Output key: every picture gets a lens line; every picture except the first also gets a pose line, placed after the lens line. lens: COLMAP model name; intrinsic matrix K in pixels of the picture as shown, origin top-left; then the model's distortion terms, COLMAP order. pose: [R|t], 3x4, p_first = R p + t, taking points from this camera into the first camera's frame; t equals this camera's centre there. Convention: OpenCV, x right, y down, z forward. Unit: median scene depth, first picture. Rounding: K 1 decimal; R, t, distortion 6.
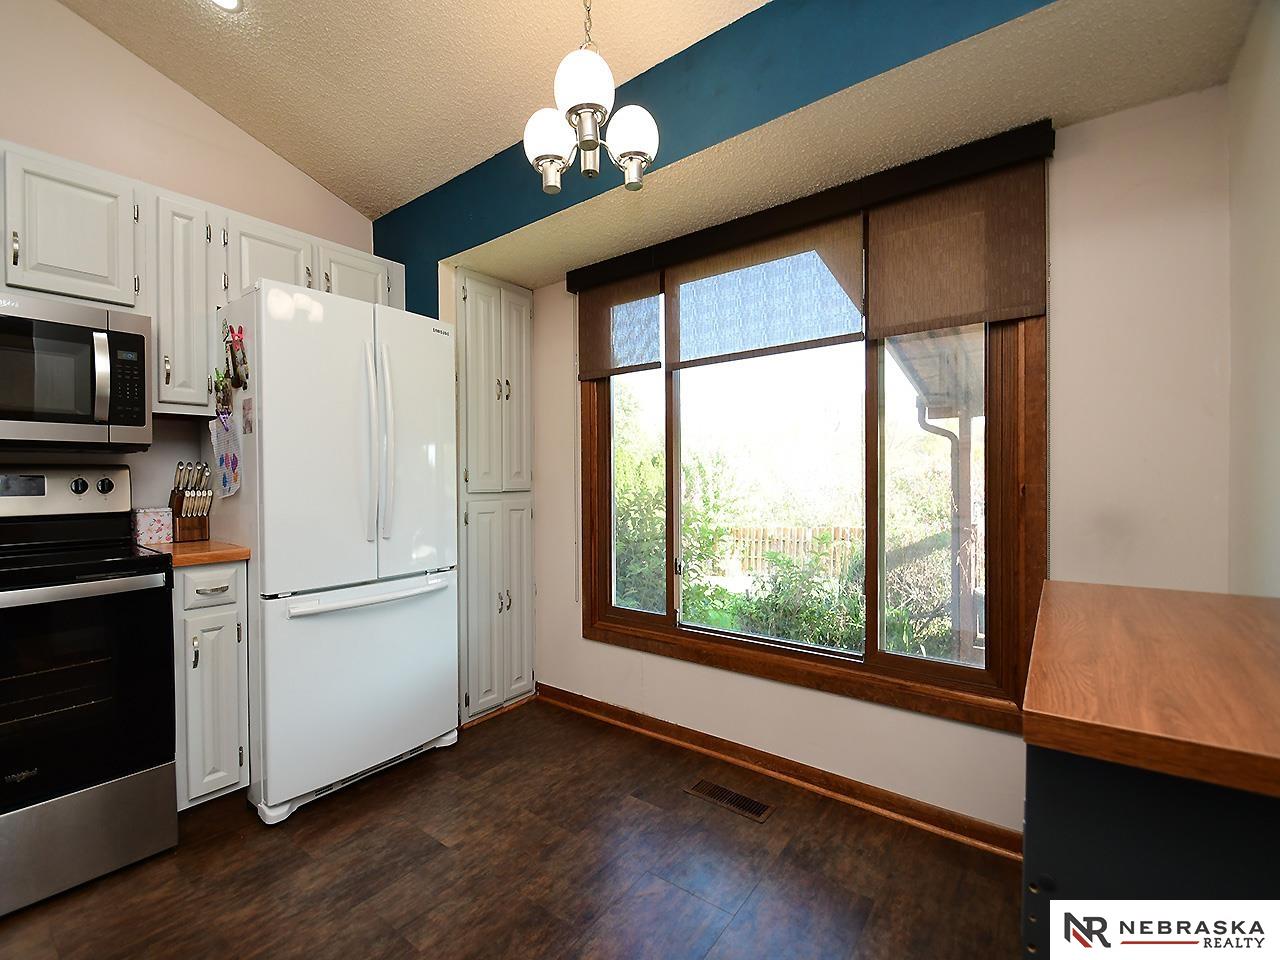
lens RADIAL K [[561.8, 0, 626.7], [0, 561.8, 480.7], [0, 0, 1]] dist [0.020269, -0.017252]
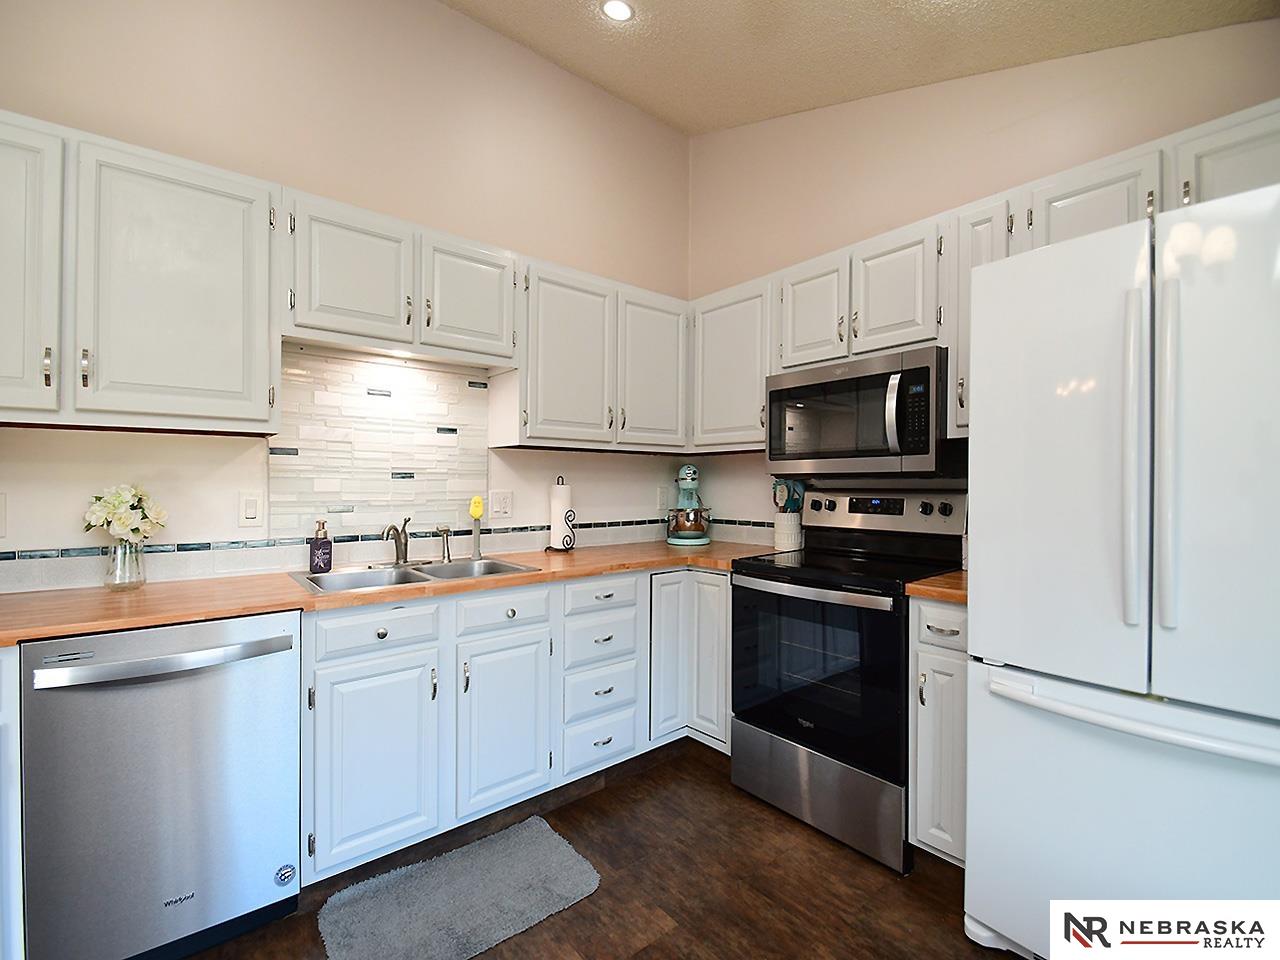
lens RADIAL K [[561.8, 0, 626.7], [0, 561.8, 480.7], [0, 0, 1]] dist [0.020269, -0.017252]
pose [[-0.234757, 0.003068, -0.972049, 0.250595], [-0.002012, 0.999991, 0.003643, -0.046485], [0.972052, 0.002811, -0.234749, 0.647692]]
